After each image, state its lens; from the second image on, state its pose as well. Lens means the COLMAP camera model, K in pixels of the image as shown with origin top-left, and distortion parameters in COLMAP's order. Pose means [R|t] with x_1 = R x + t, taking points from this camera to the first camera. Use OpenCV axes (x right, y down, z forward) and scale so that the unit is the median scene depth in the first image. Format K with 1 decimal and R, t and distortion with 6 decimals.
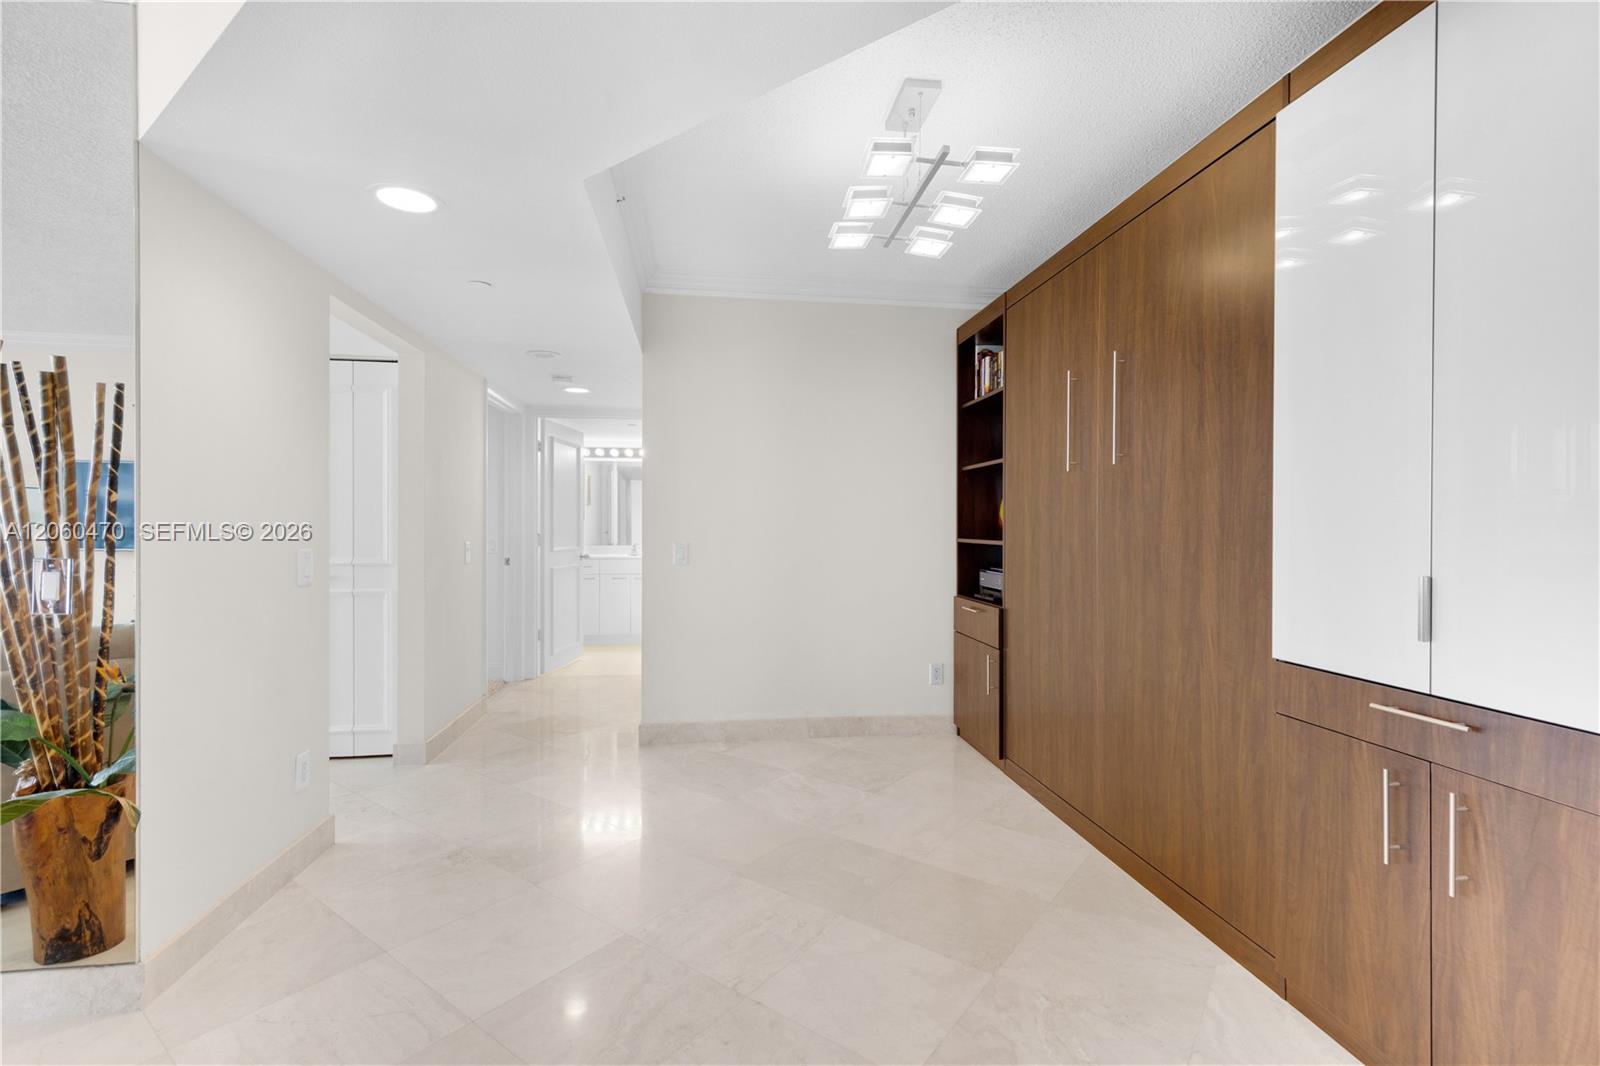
lens RADIAL K [[730.2, 0, 793.7], [0, 730.2, 530.6], [0, 0, 1]] dist [0.010051, -0.000114]
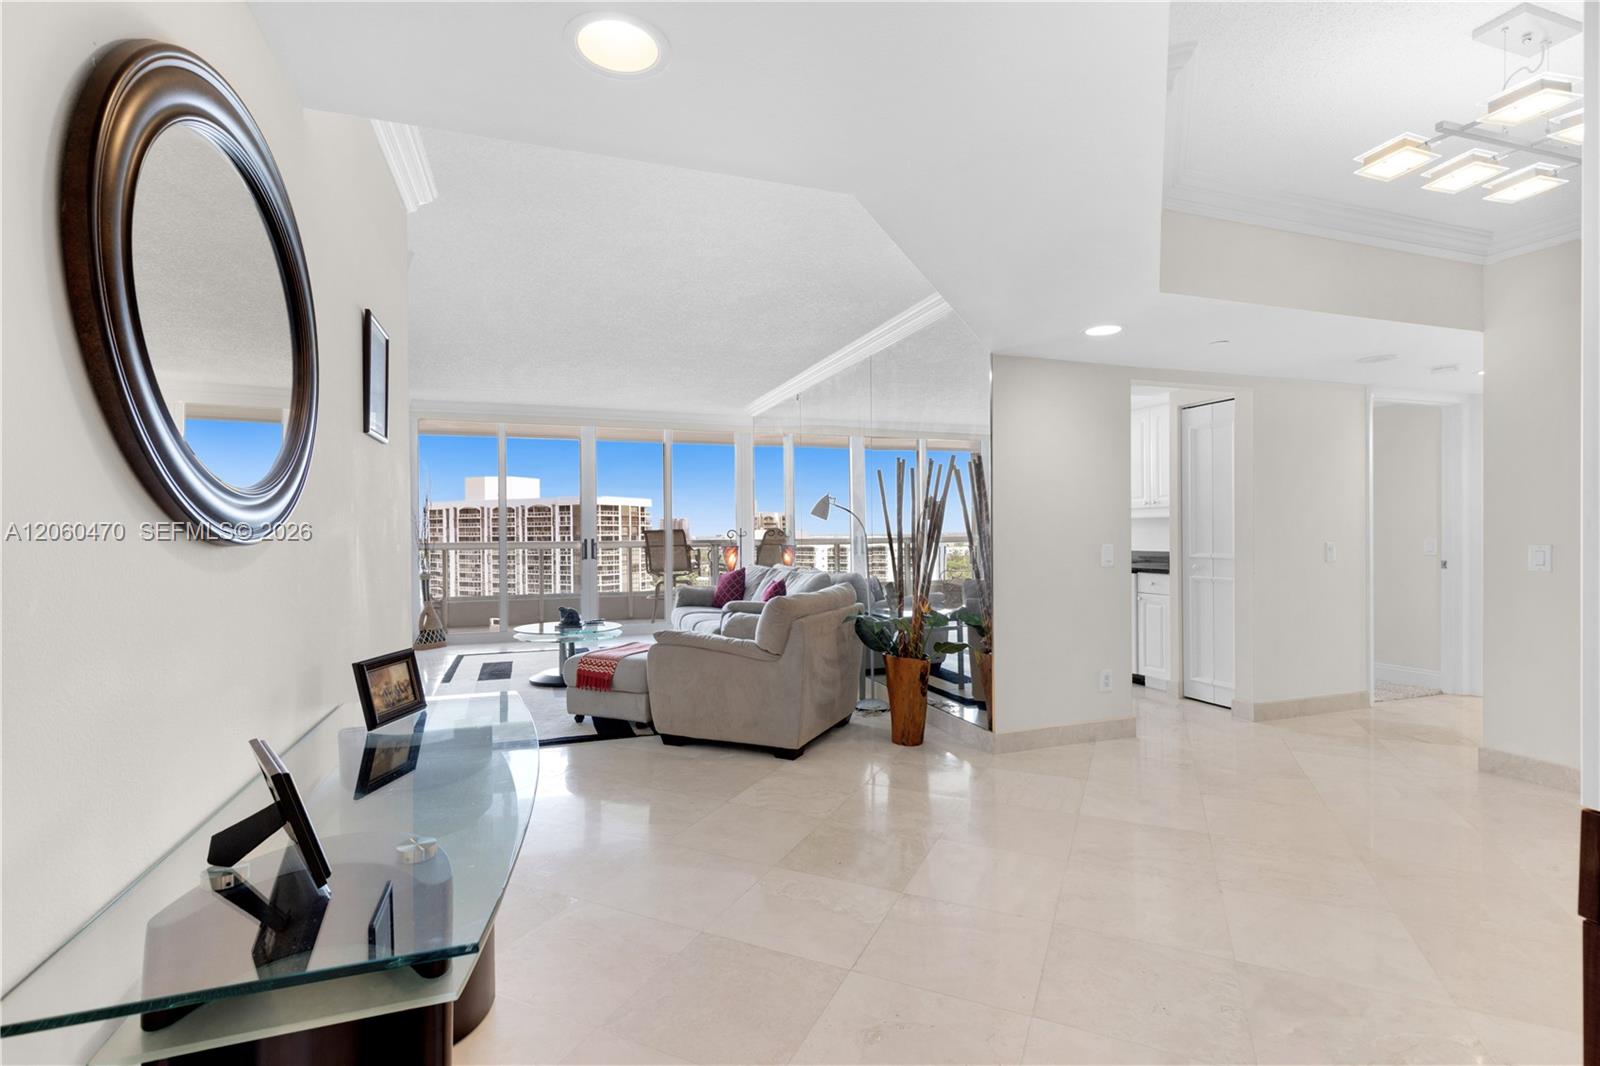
lens RADIAL K [[730.2, 0, 813.3], [0, 730.2, 537.0], [0, 0, 1]] dist [0.010051, -0.000114]
pose [[0.232371, 0.004133, -0.972618, 0.749851], [0.003928, 0.999979, 0.005188, -0.001501], [0.972619, -0.005026, 0.232350, -0.004530]]
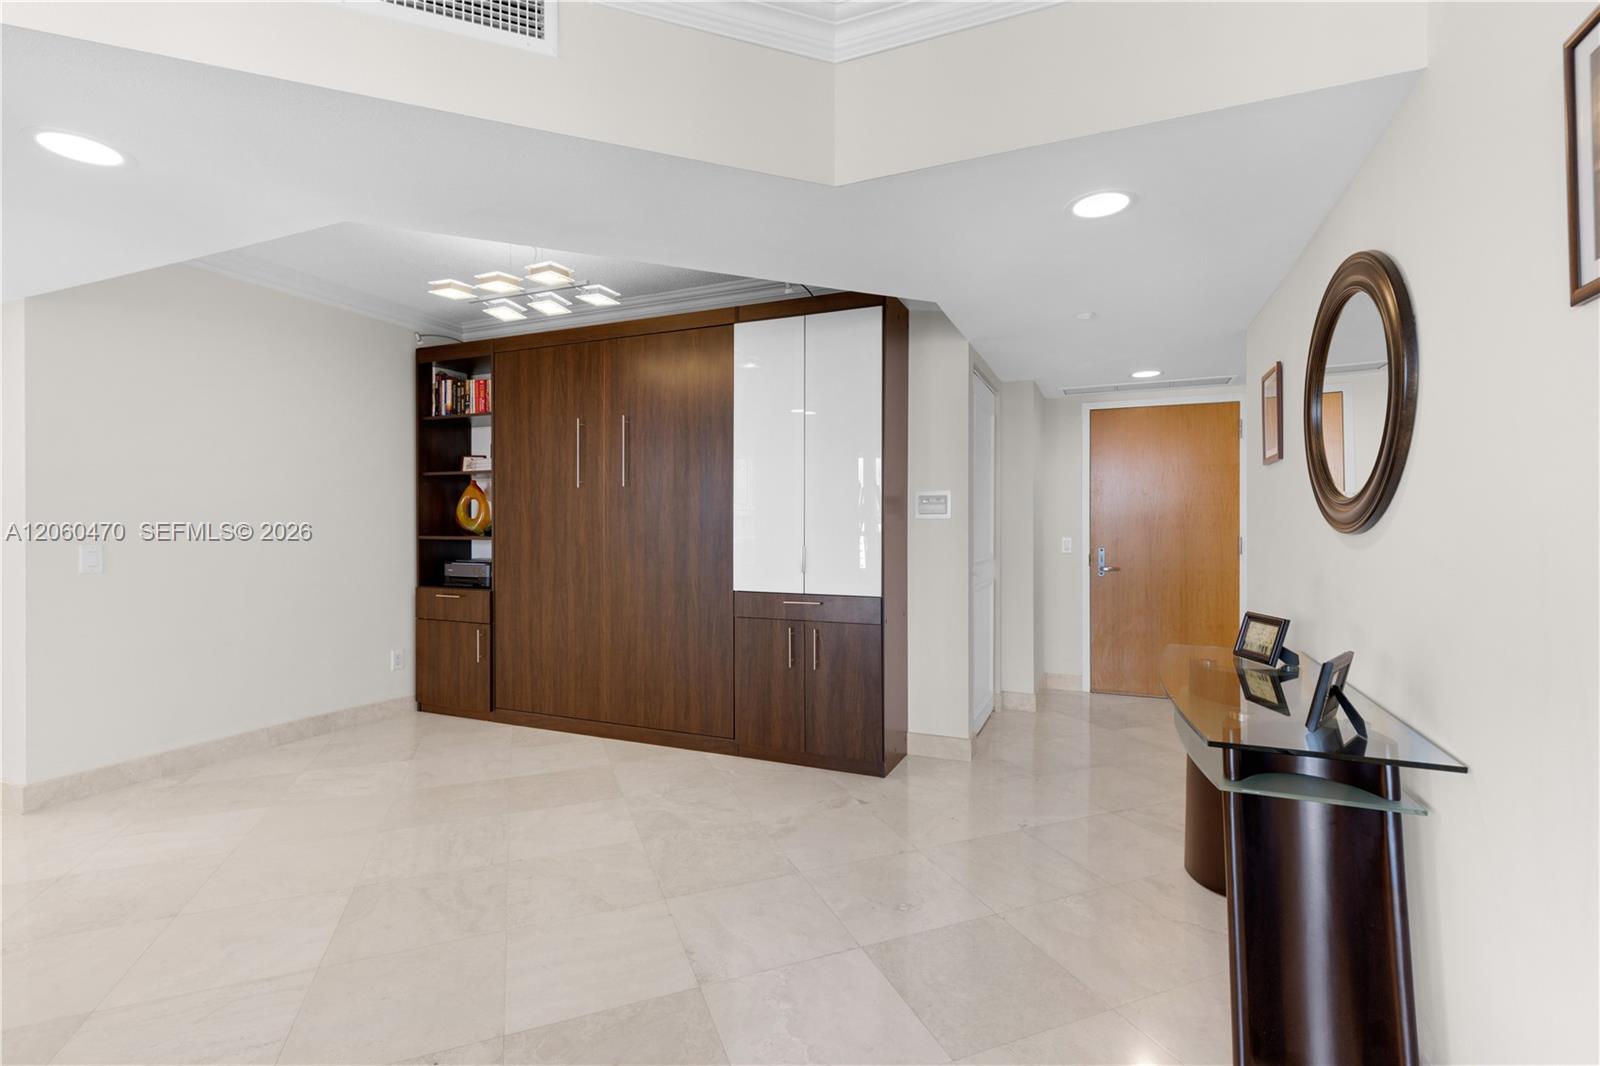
lens RADIAL K [[730.2, 0, 834.9], [0, 730.2, 518.8], [0, 0, 1]] dist [0.010051, -0.000114]
pose [[0.479634, 0.009237, 0.877420, -0.673986], [0.003367, 0.999918, -0.012366, 0.000999], [-0.877462, 0.008885, 0.479564, -0.148947]]
